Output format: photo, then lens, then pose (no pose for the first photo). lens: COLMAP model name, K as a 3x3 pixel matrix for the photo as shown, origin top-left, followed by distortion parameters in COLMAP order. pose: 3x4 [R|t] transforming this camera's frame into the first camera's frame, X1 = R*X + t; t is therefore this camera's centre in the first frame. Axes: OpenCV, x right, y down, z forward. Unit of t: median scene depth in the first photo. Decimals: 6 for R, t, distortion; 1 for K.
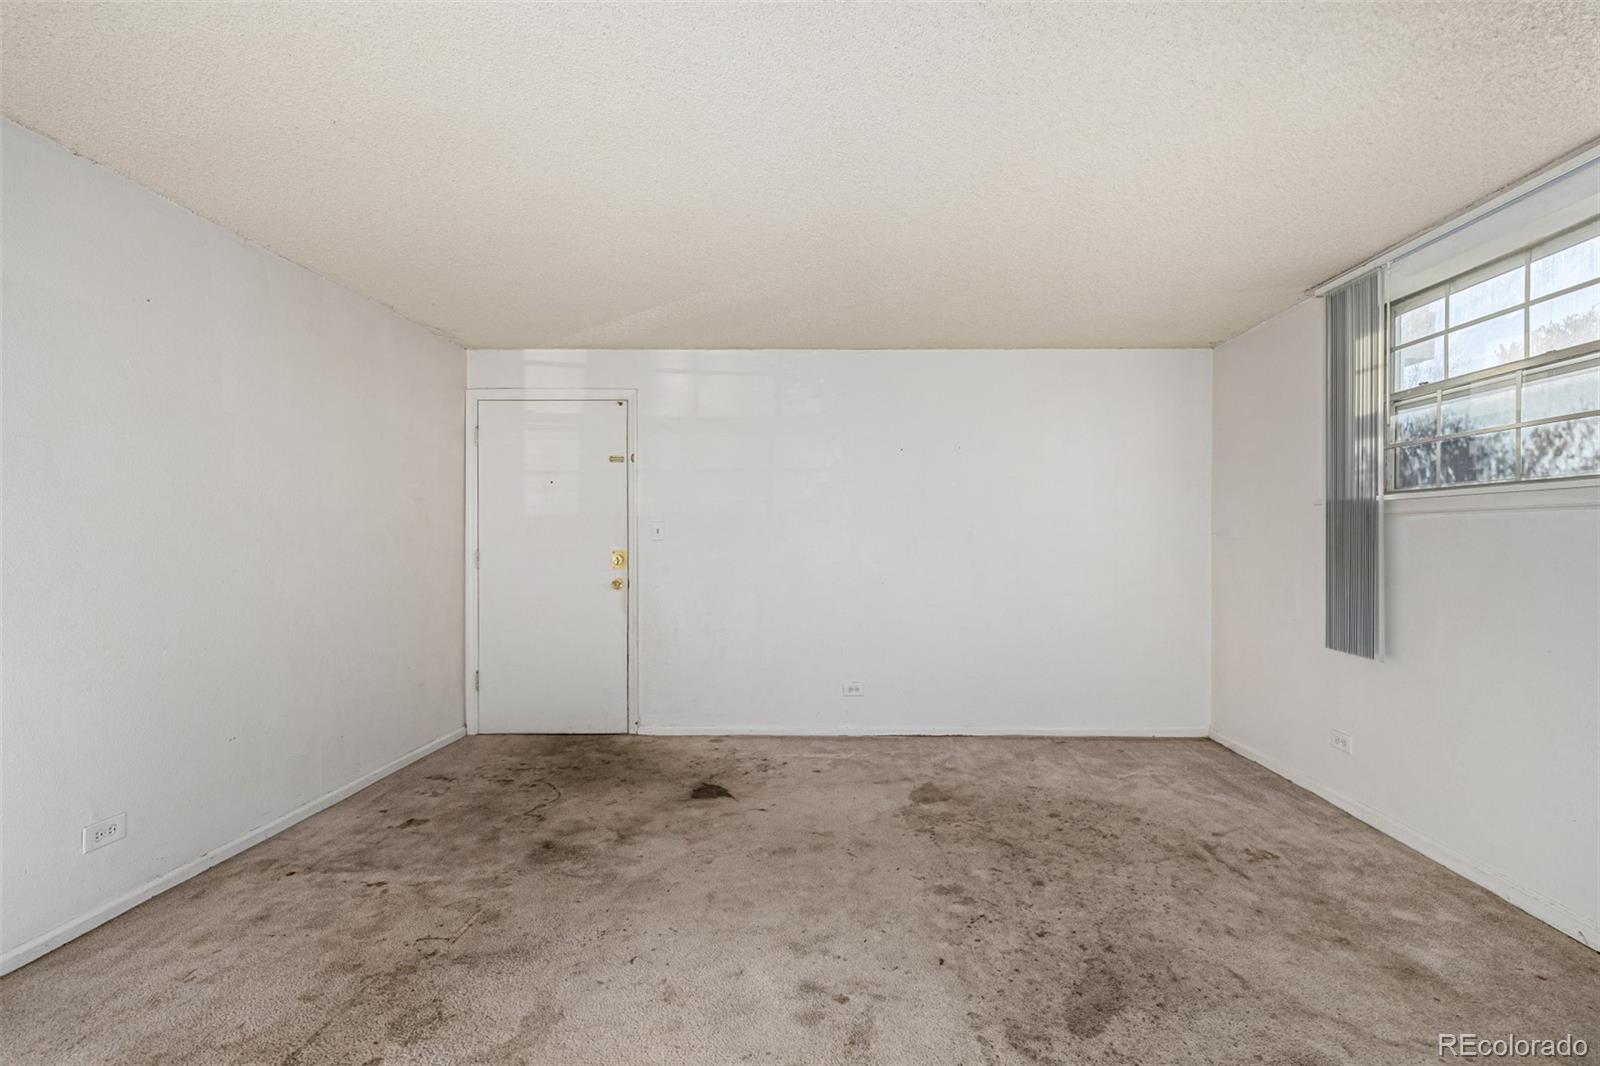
lens RADIAL K [[691.4, 0, 848.1], [0, 691.4, 540.4], [0, 0, 1]] dist [0.000574, -0.000057]
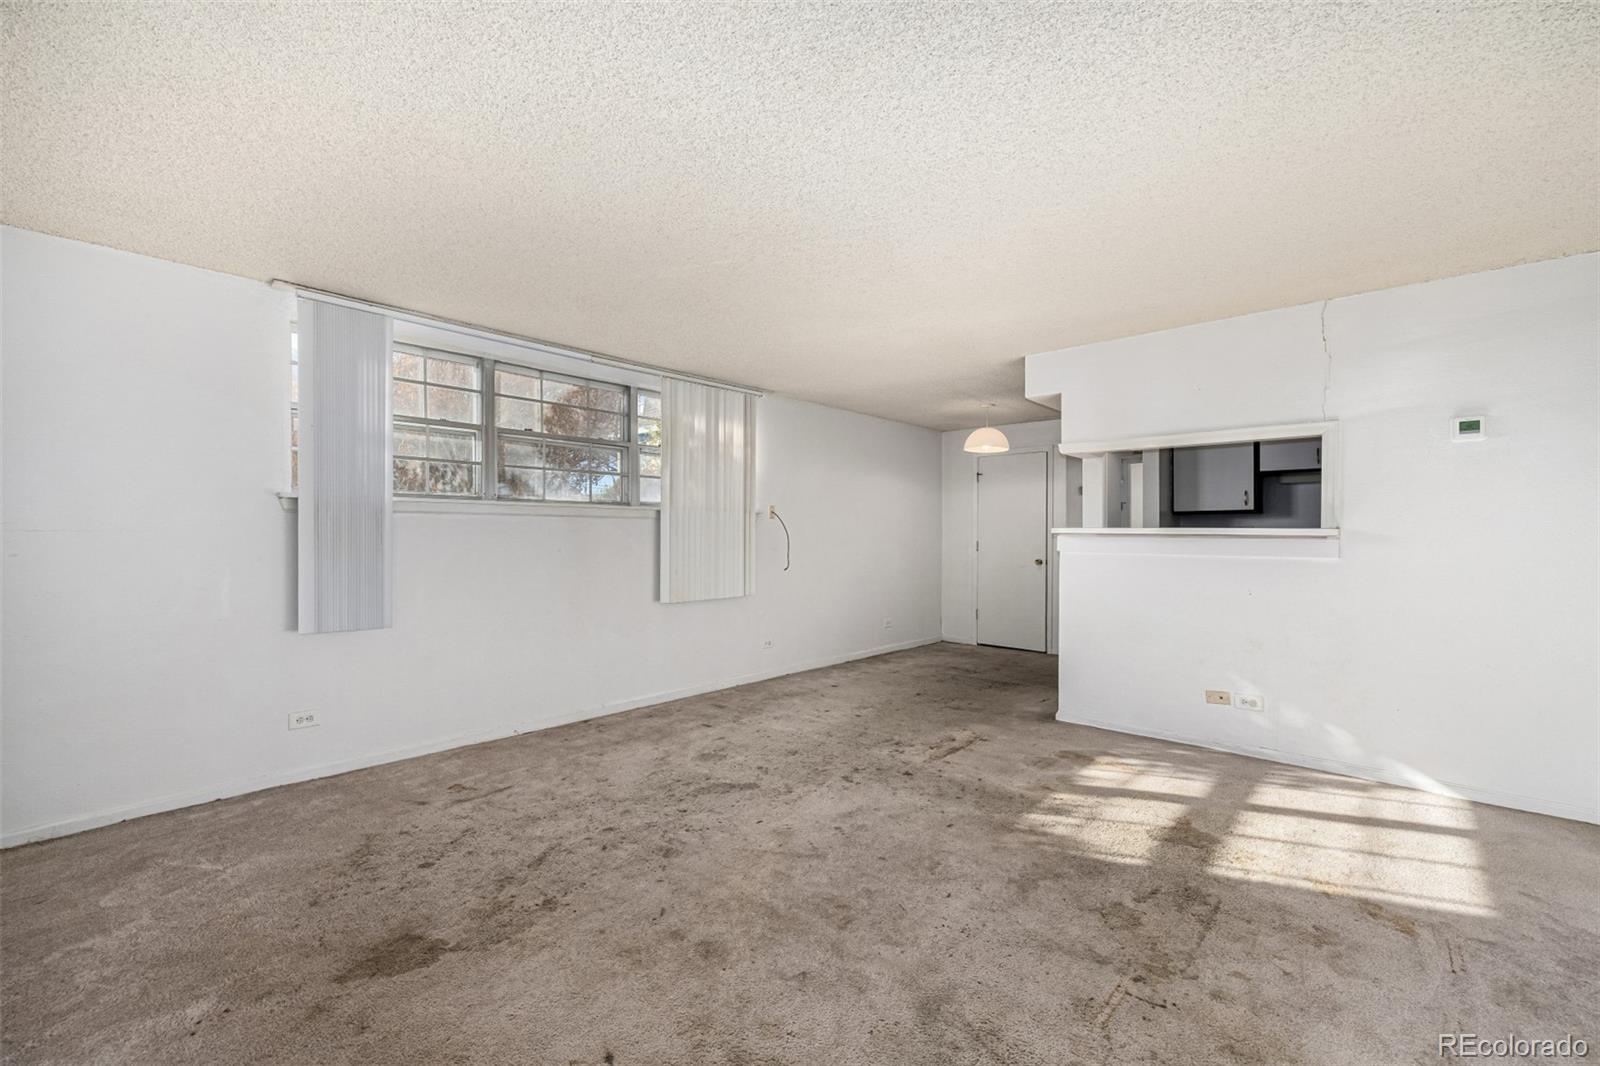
lens RADIAL K [[666.3, 0, 796.4], [0, 666.3, 538.6], [0, 0, 1]] dist [-0.000391, -0.000175]
pose [[-0.732500, -0.009113, 0.680706, -0.599769], [-0.001618, 0.999931, 0.011646, -0.004207], [-0.680765, 0.007430, -0.732464, 1.352957]]
